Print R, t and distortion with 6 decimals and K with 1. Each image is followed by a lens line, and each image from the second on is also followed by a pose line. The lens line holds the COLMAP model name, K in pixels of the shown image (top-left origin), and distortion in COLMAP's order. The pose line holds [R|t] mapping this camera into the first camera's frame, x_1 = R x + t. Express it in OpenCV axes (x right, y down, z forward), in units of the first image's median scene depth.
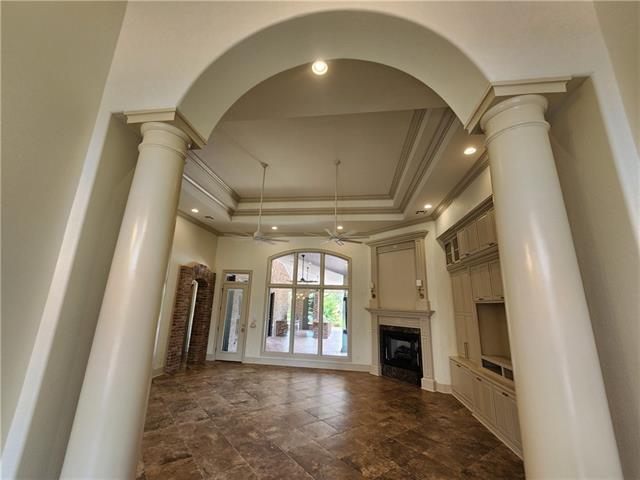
lens RADIAL K [[264.2, 0, 317.2], [0, 264.2, 238.1], [0, 0, 1]] dist [-0.002458, -0.000394]
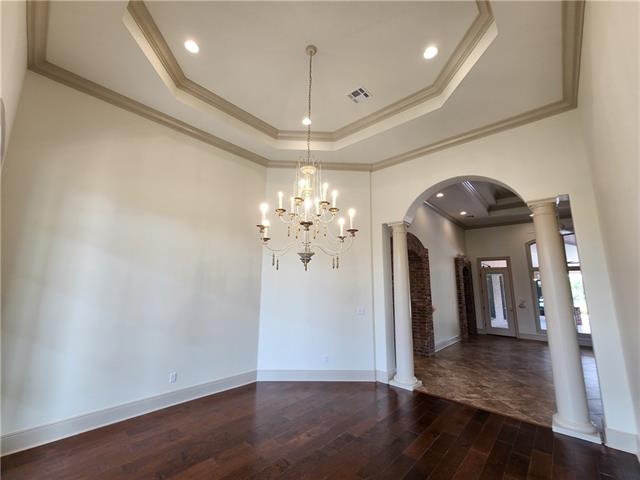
lens RADIAL K [[264.2, 0, 316.7], [0, 264.2, 238.4], [0, 0, 1]] dist [-0.002458, -0.000394]
pose [[0.822421, -0.115715, -0.556986, -0.303074], [0.145340, 0.989340, 0.009066, -0.085088], [0.550000, -0.088409, 0.830472, -0.368626]]
